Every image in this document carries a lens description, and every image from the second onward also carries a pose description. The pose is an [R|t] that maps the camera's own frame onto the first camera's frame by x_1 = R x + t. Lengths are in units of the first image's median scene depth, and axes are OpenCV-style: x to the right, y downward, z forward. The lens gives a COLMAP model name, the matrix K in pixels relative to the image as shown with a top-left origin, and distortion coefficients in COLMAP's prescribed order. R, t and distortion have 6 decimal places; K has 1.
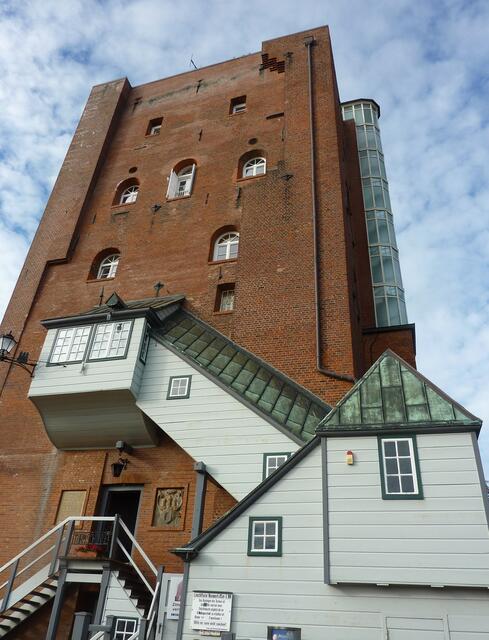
lens RADIAL K [[501.9, 0, 244.5], [0, 501.9, 335.6], [0, 0, 1]] dist [-0.034466, -0.001136]
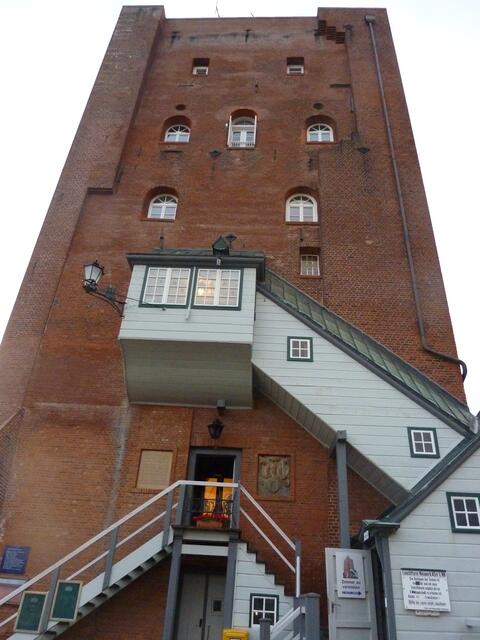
lens RADIAL K [[498.3, 0, 240.0], [0, 498.3, 320.0], [0, 0, 1]] dist [-0.028393, 0.000071]
pose [[0.966130, 0.132269, 0.221579, -0.405566], [-0.136986, 0.990555, 0.005986, 0.053619], [-0.218694, -0.036136, 0.975124, 0.110246]]
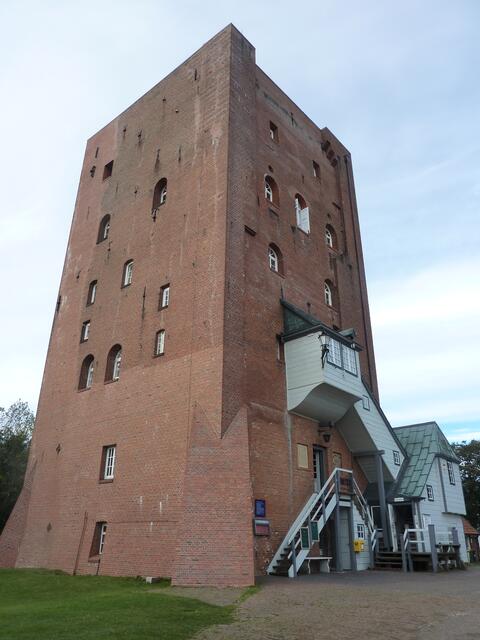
lens RADIAL K [[498.1, 0, 240.0], [0, 498.1, 320.0], [0, 0, 1]] dist [-0.045688, -0.001235]
pose [[0.418436, 0.330947, 0.845805, -1.717711], [-0.468816, 0.876300, -0.110947, 0.225633], [-0.777897, -0.350103, 0.521828, 0.477129]]
